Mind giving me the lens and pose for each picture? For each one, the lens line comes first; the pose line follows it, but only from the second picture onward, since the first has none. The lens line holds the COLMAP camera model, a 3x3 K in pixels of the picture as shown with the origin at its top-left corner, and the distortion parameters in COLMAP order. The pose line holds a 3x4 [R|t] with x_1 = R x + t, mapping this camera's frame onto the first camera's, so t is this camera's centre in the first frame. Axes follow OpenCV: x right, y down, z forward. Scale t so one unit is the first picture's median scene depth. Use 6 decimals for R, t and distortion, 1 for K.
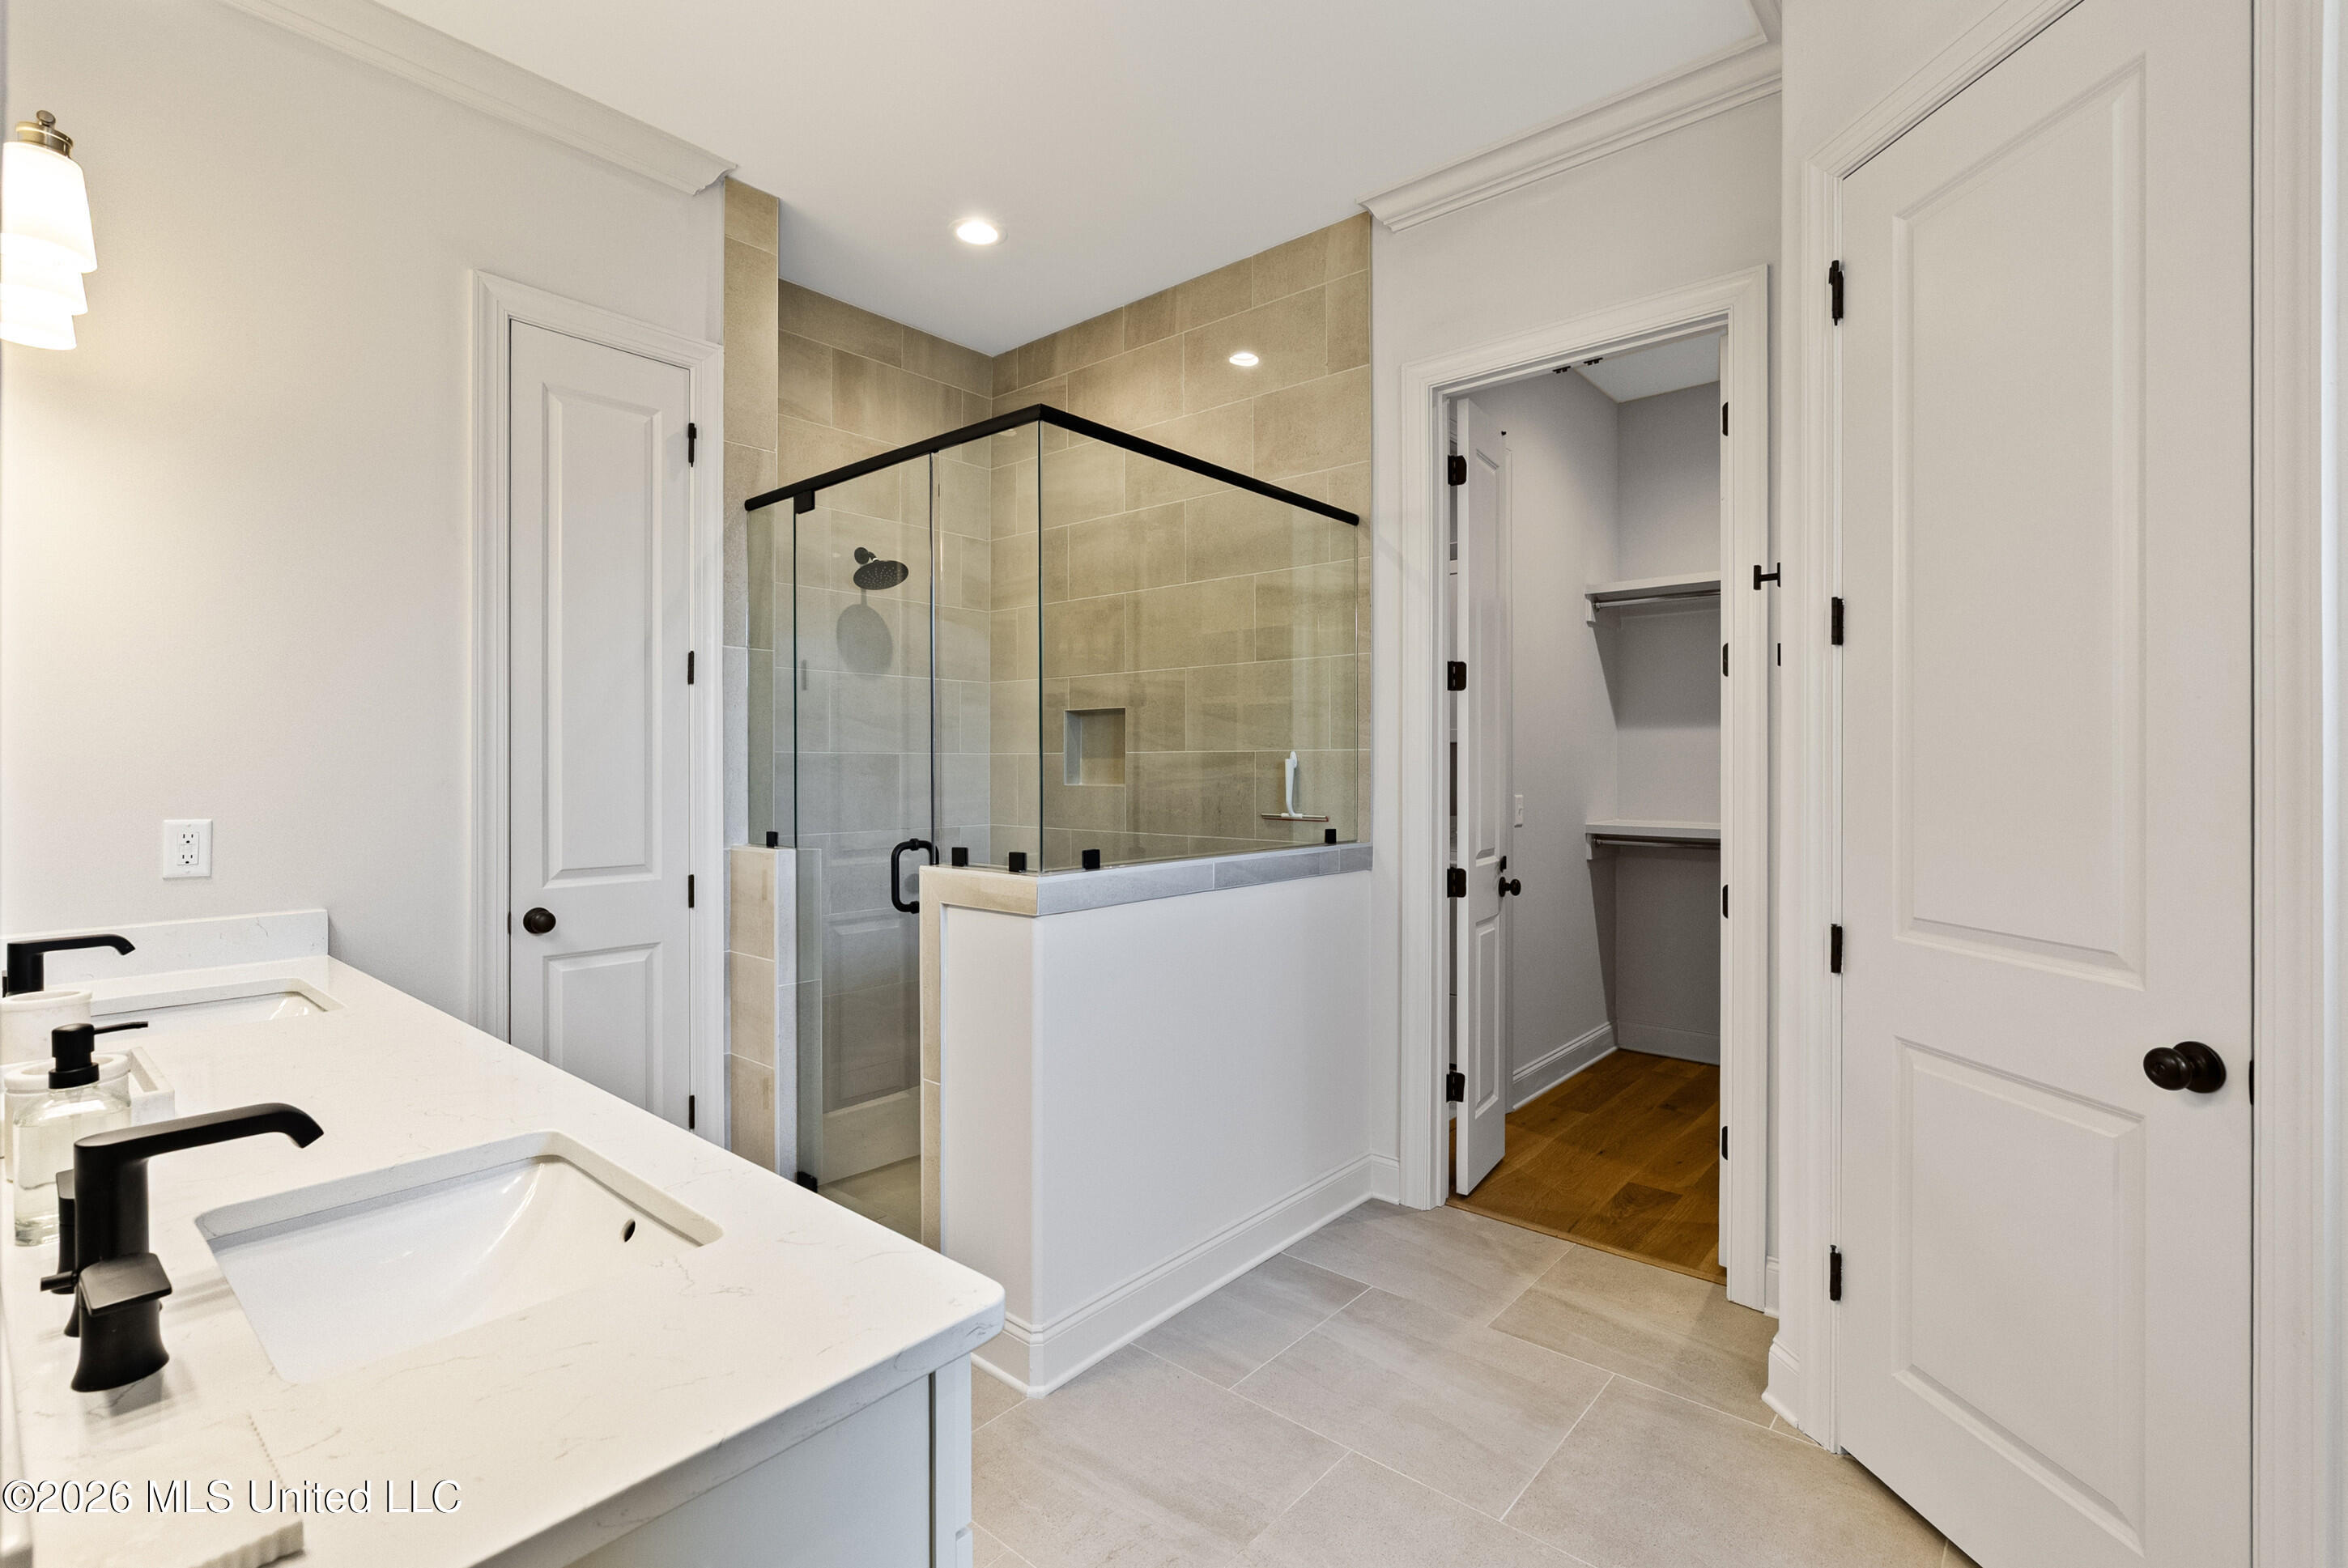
lens RADIAL K [[1067.7, 0, 1186.2], [0, 1067.7, 791.8], [0, 0, 1]] dist [0.000478, -0.000037]
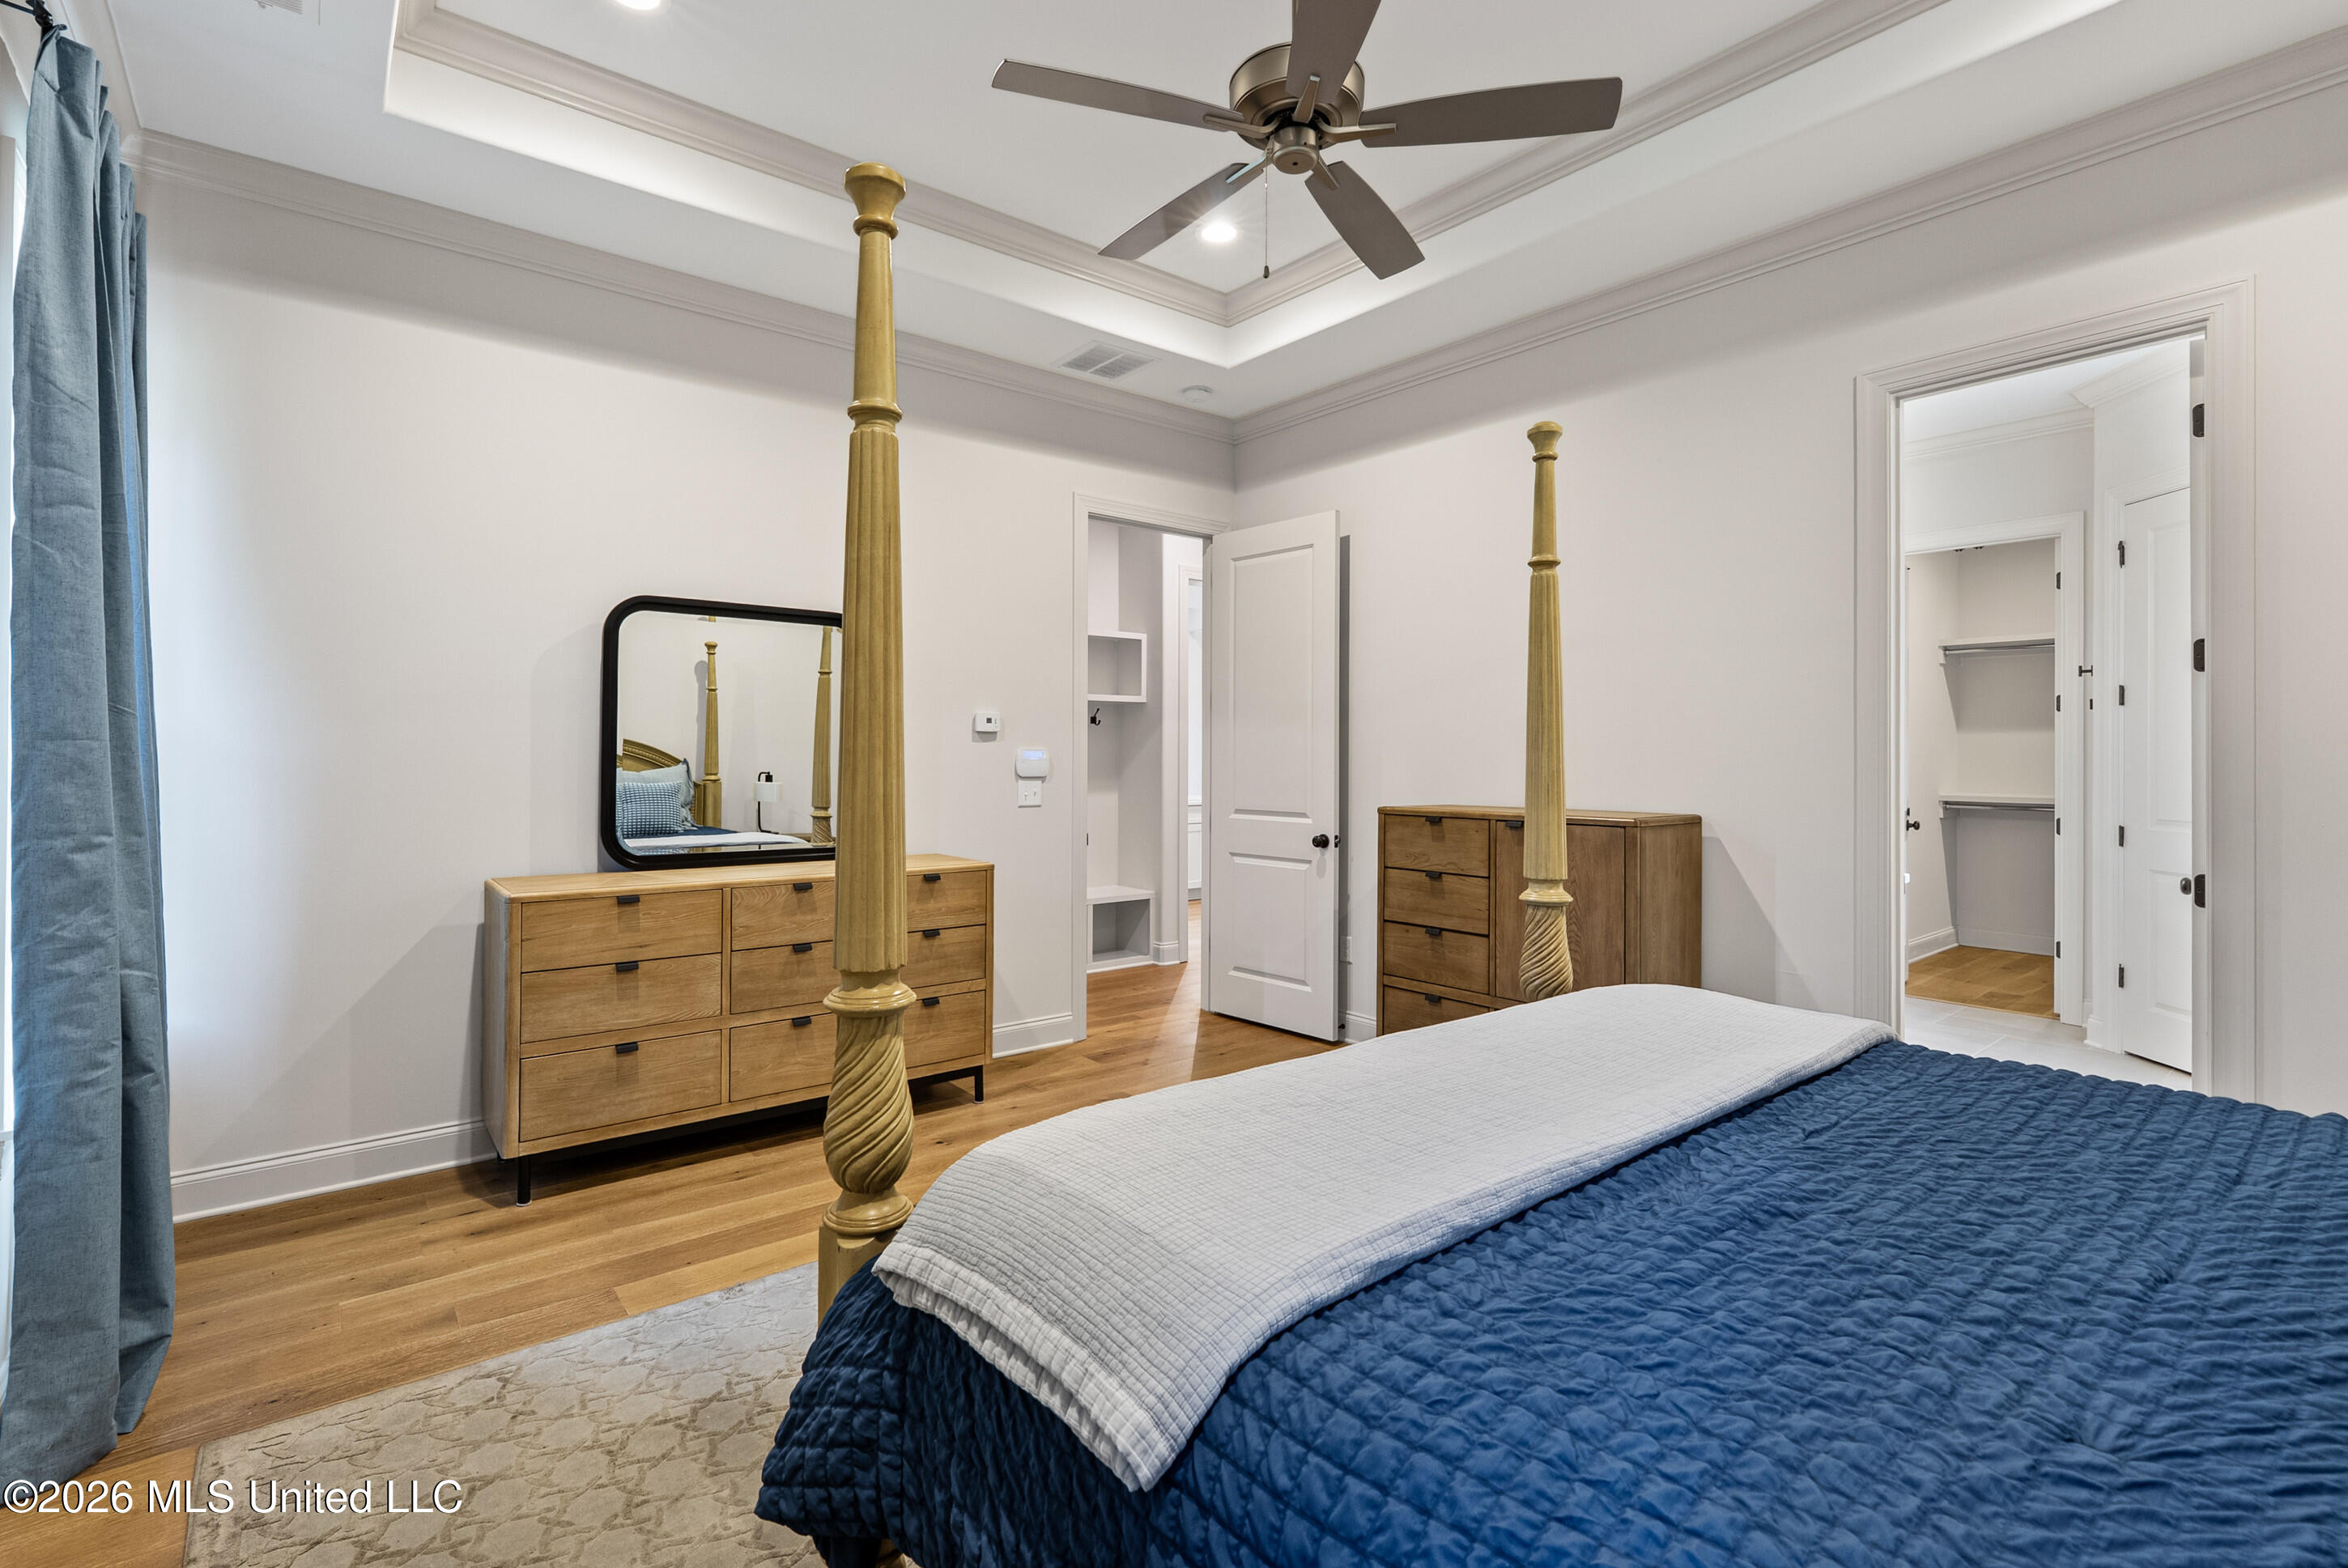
lens RADIAL K [[1067.7, 0, 1171.5], [0, 1067.7, 774.4], [0, 0, 1]] dist [0.000478, -0.000037]
pose [[0.982788, 0.003827, -0.184696, -0.486789], [-0.005280, 0.999959, -0.007379, 0.020075], [0.184660, 0.008227, 0.982768, -0.816338]]
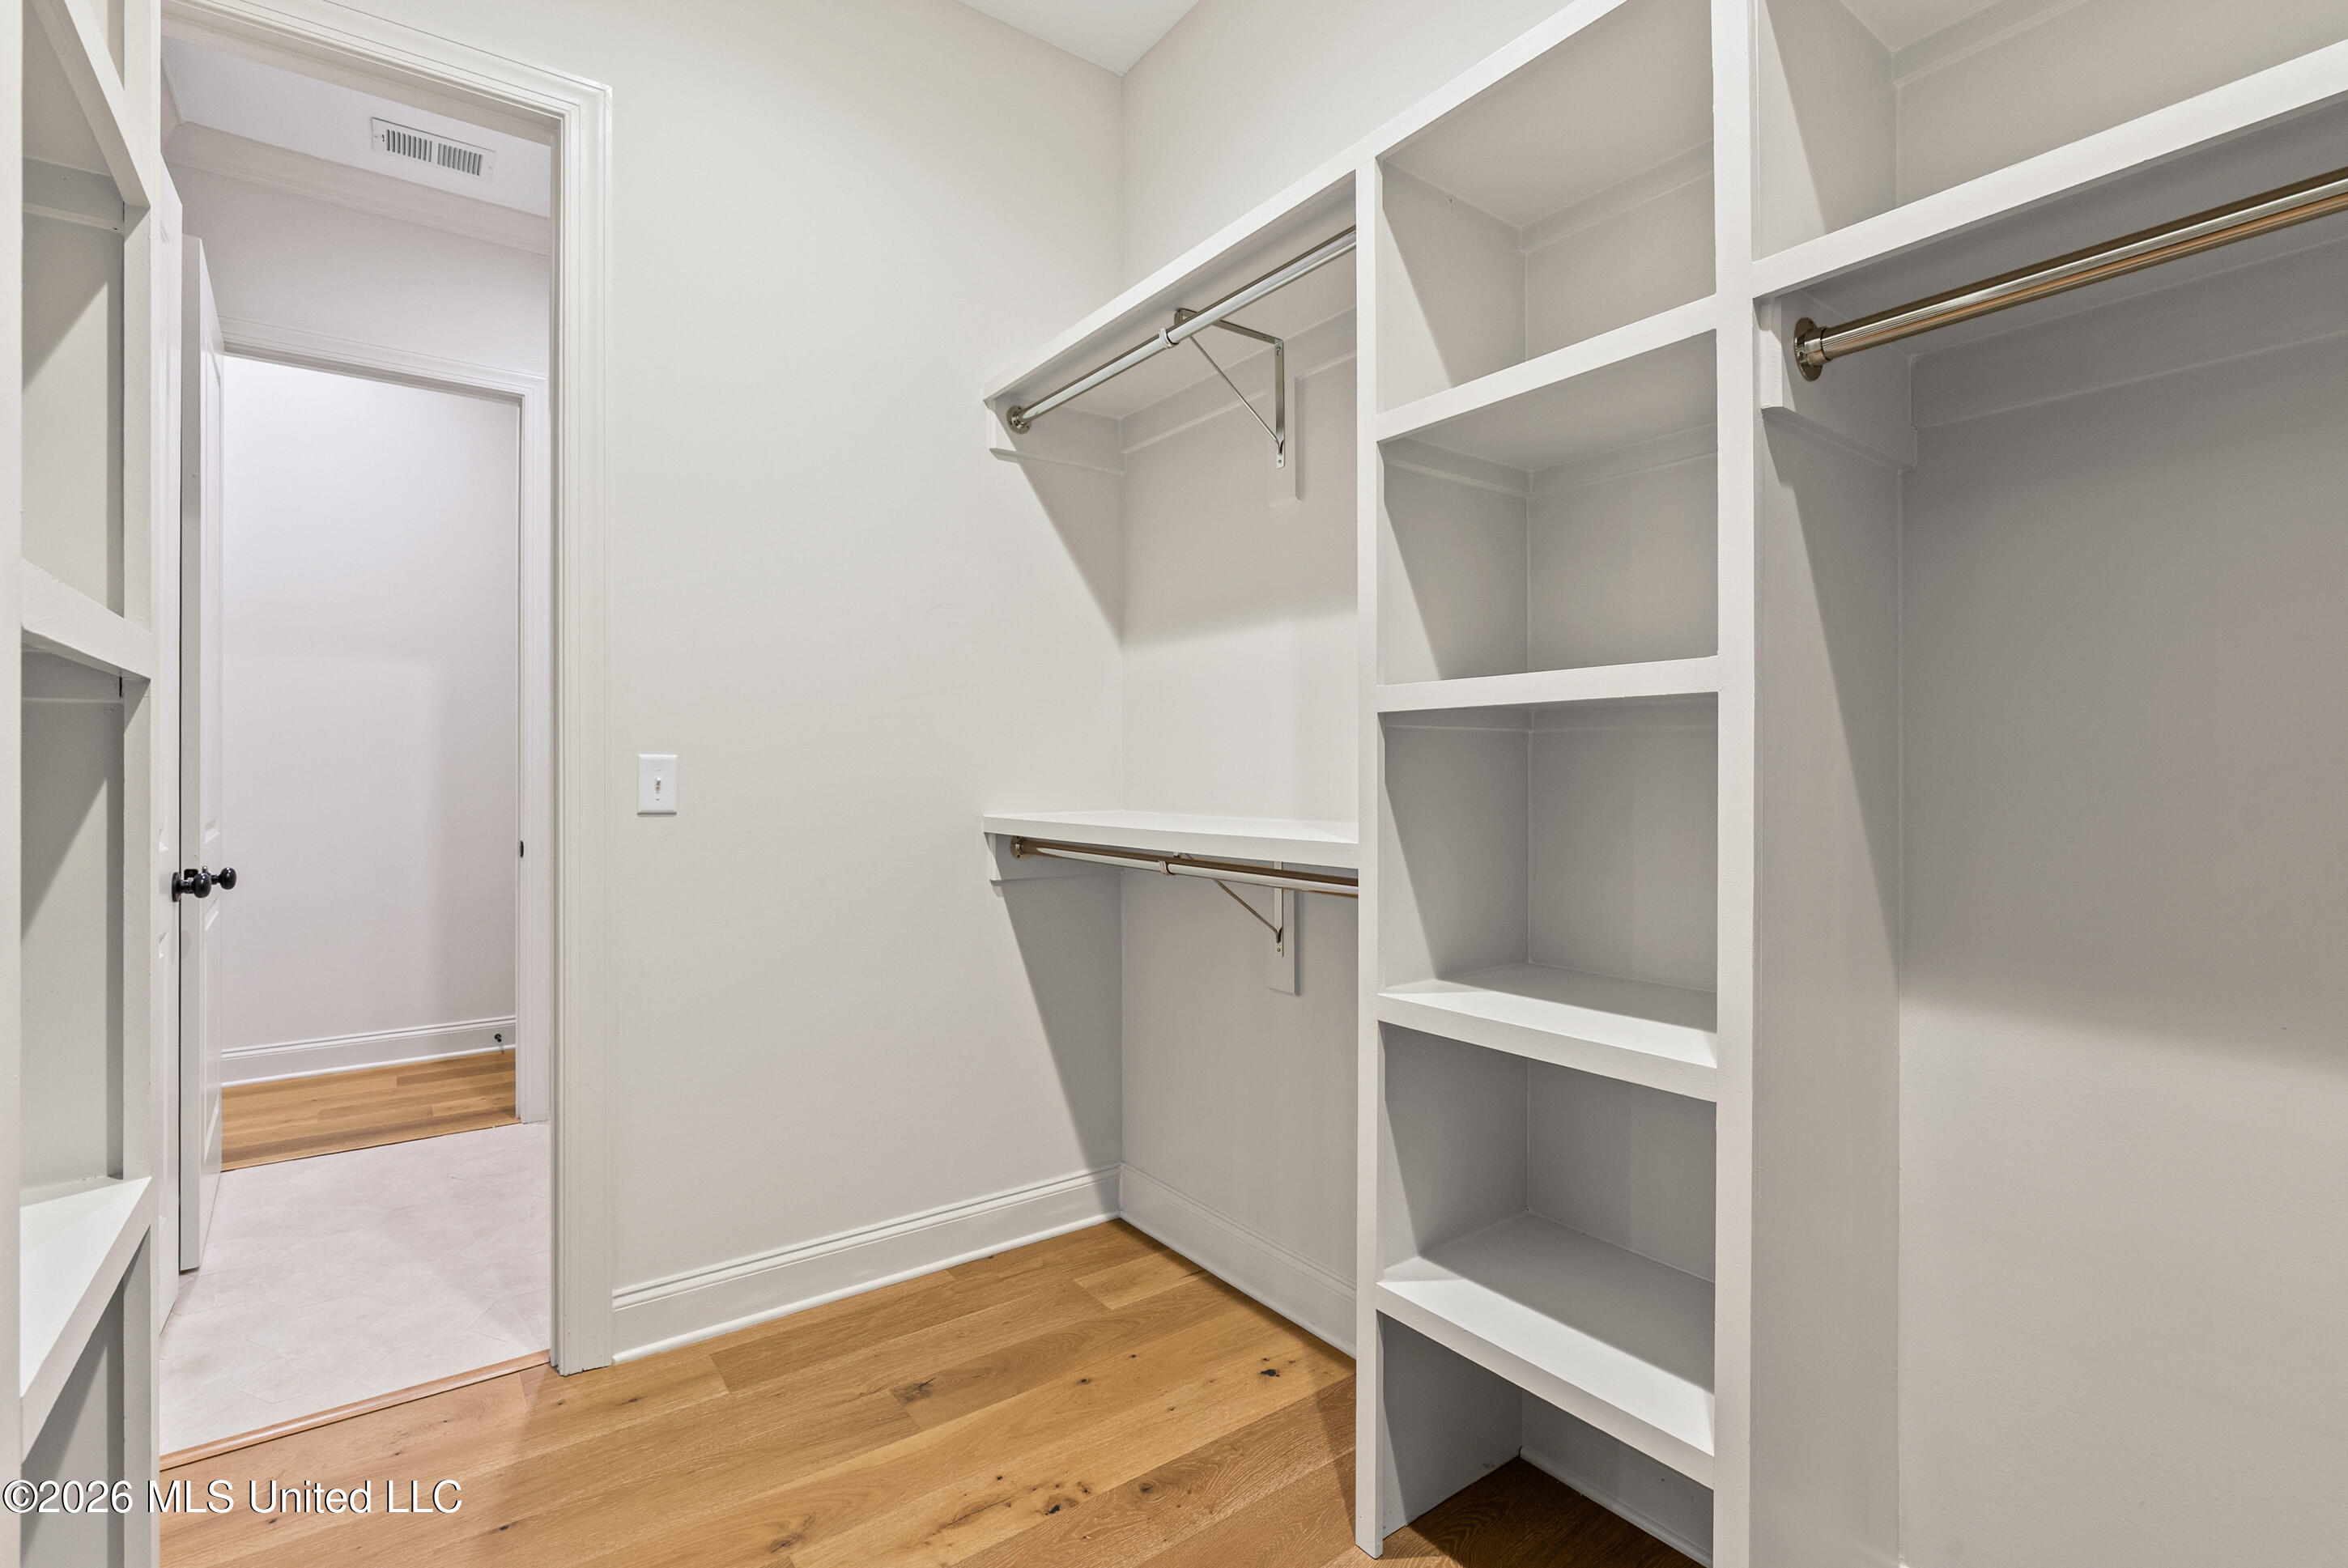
lens RADIAL K [[1067.7, 0, 1163.0], [0, 1067.7, 778.2], [0, 0, 1]] dist [0.000478, -0.000037]
pose [[0.967136, -0.001624, -0.254254, 0.680585], [-0.000841, 0.999954, -0.009586, 0.017576], [0.254258, 0.009485, 0.967090, 0.546319]]
